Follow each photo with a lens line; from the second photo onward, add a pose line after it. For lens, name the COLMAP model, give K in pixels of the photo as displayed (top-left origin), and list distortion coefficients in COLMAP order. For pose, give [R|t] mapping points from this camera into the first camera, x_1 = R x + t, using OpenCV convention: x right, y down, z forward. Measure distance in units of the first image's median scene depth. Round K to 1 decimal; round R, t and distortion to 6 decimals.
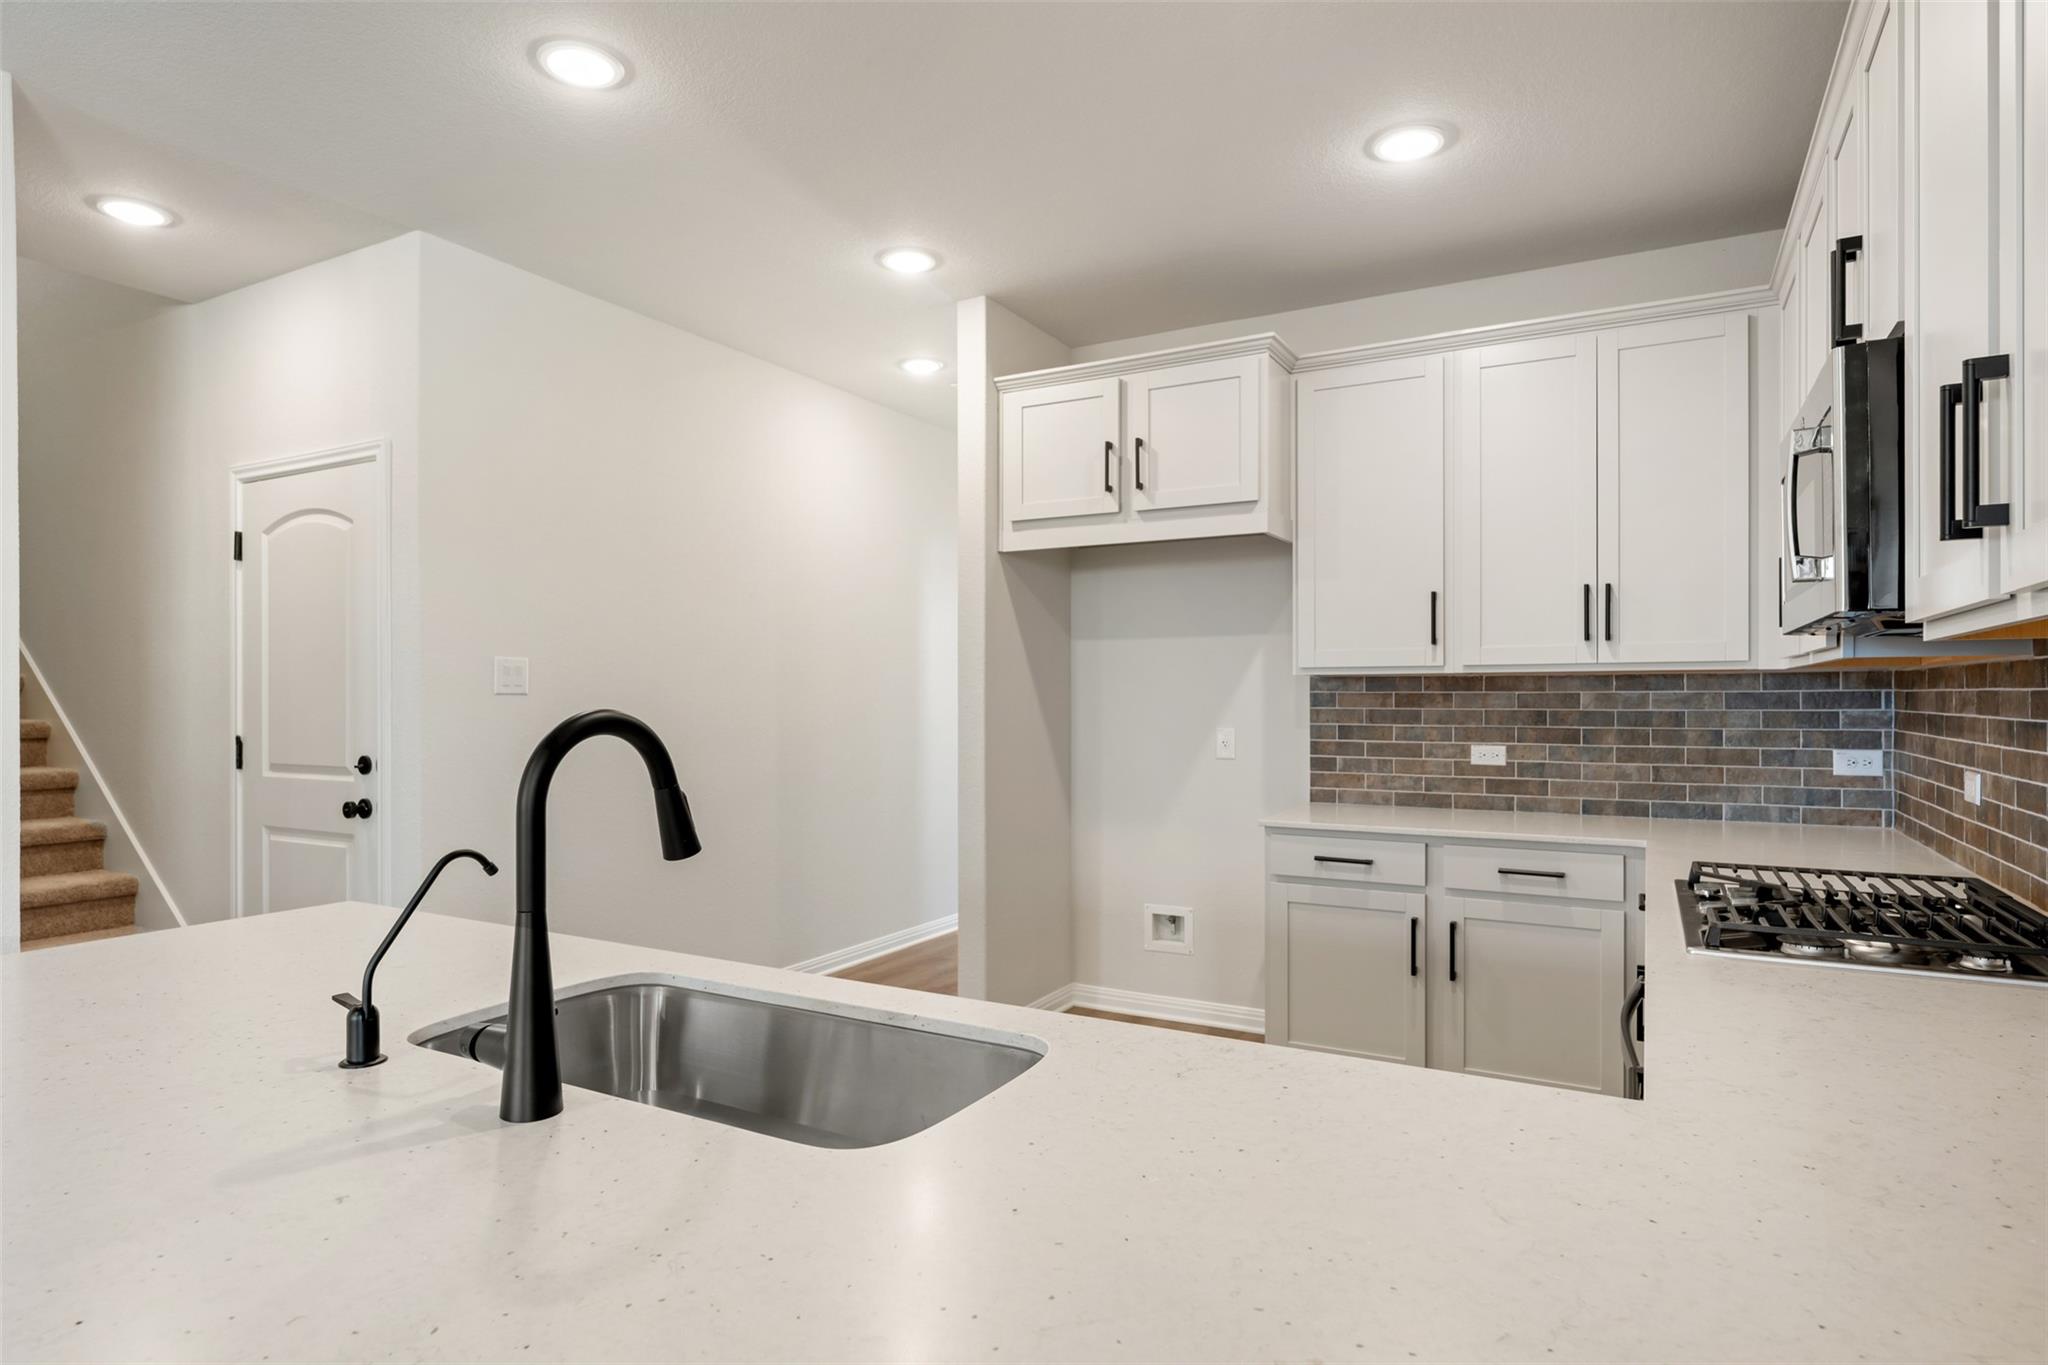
lens RADIAL K [[1124.7, 0, 1025.8], [0, 1124.7, 697.6], [0, 0, 1]] dist [-0.001870, 0.002483]
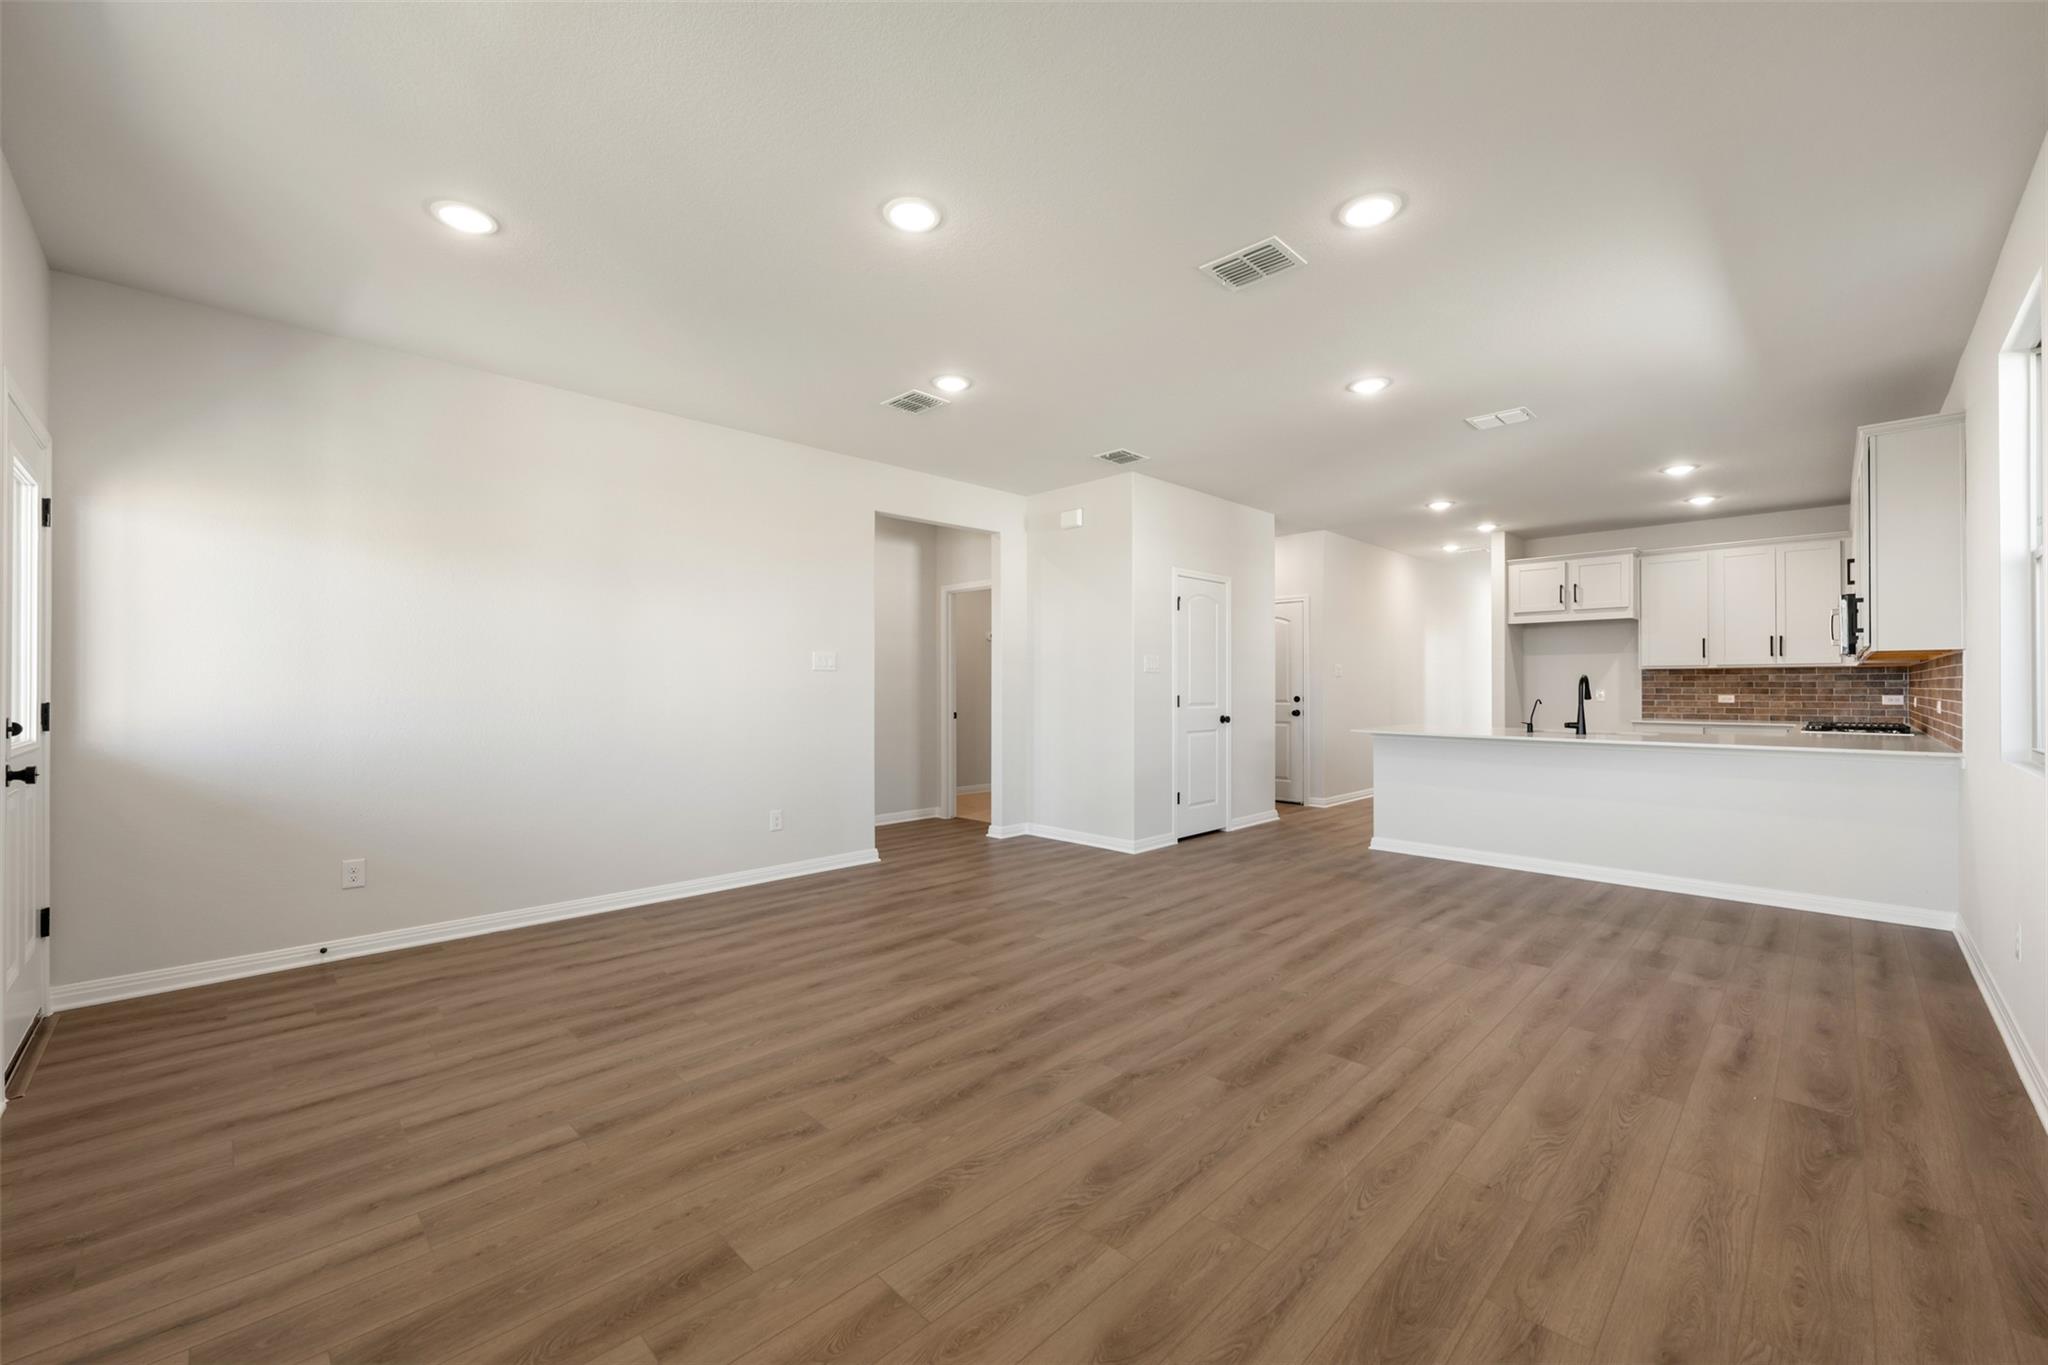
lens RADIAL K [[810.0, 0, 1026.2], [0, 810.0, 682.6], [0, 0, 1]] dist [-0.001129, 0.000442]
pose [[0.960152, -0.000588, -0.279477, -0.658986], [-0.001153, 0.999981, -0.006066, 0.027423], [0.279476, 0.006147, 0.960133, -1.330411]]
